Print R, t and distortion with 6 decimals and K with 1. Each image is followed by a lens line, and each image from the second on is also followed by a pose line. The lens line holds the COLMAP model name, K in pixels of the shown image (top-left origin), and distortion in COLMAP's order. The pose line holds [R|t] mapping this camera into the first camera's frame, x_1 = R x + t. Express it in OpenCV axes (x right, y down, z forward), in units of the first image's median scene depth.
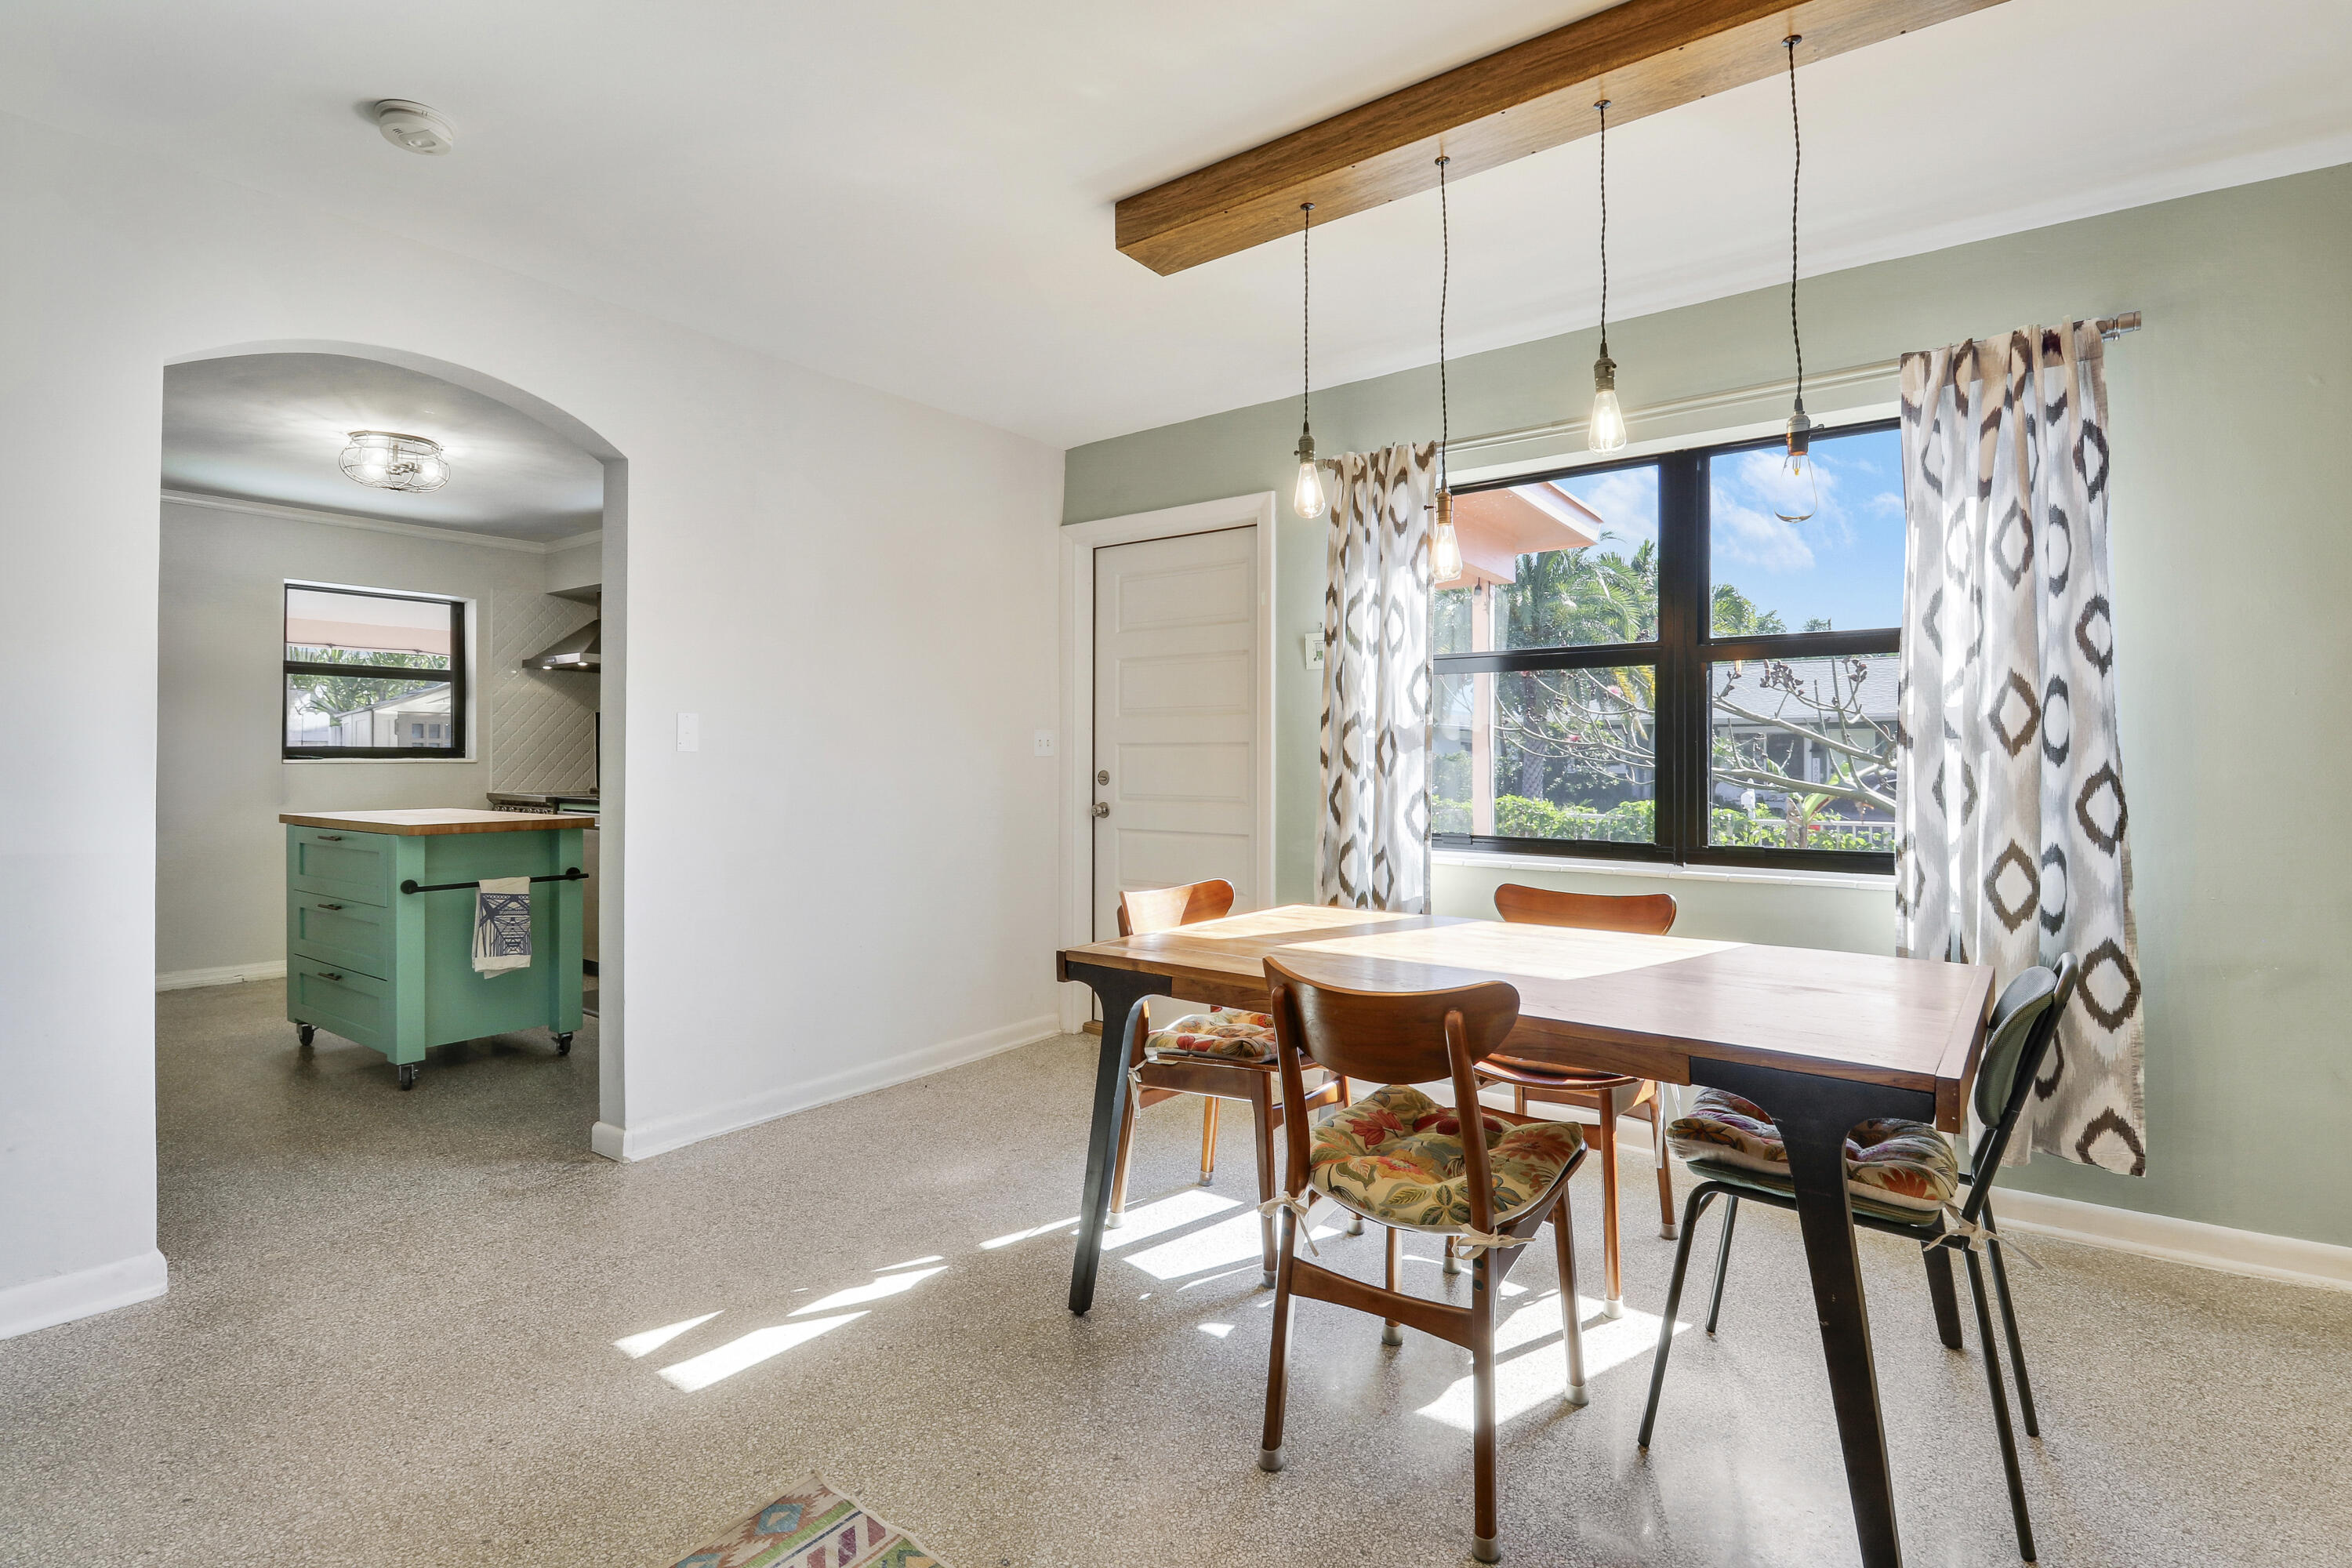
lens RADIAL K [[1110.6, 0, 1167.3], [0, 1110.6, 743.2], [0, 0, 1]] dist [0.000581, -0.011602]
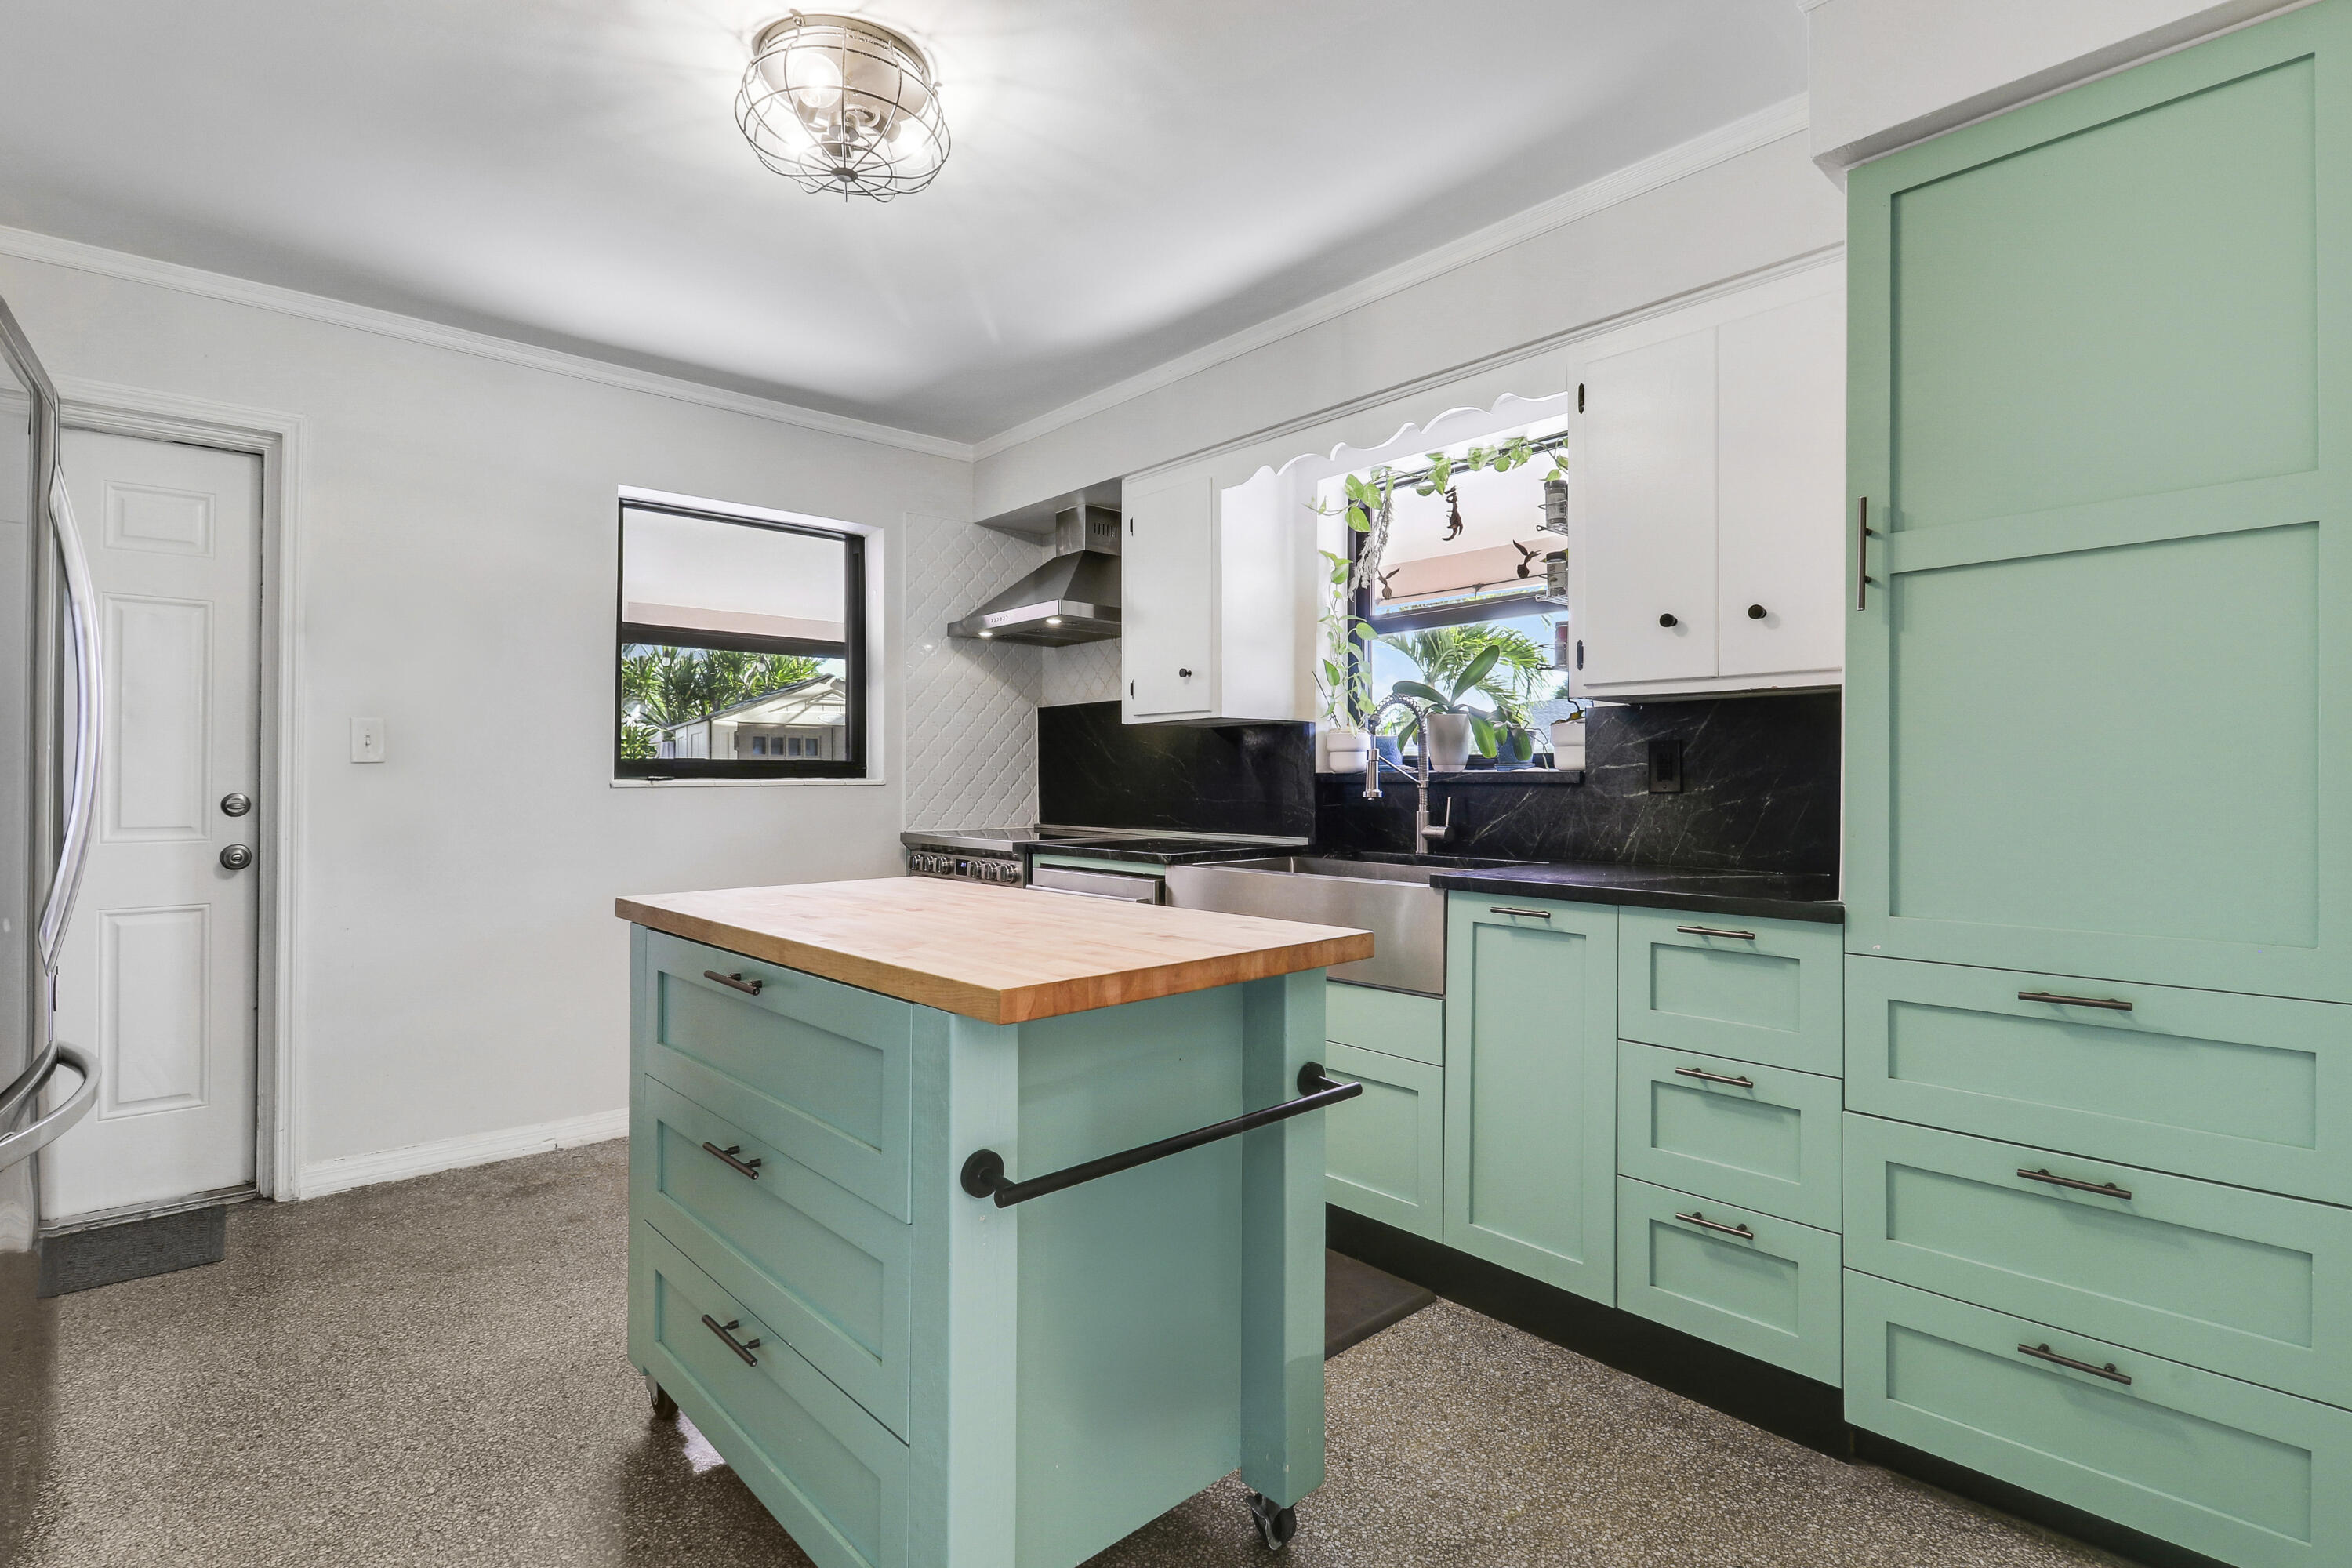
lens RADIAL K [[1110.6, 0, 1180.9], [0, 1110.6, 775.6], [0, 0, 1]] dist [0.000581, -0.011602]
pose [[0.980050, -0.000667, -0.198750, -0.647102], [0.002528, 0.999955, 0.009113, 0.013698], [0.198735, -0.009433, 0.980008, 0.799957]]
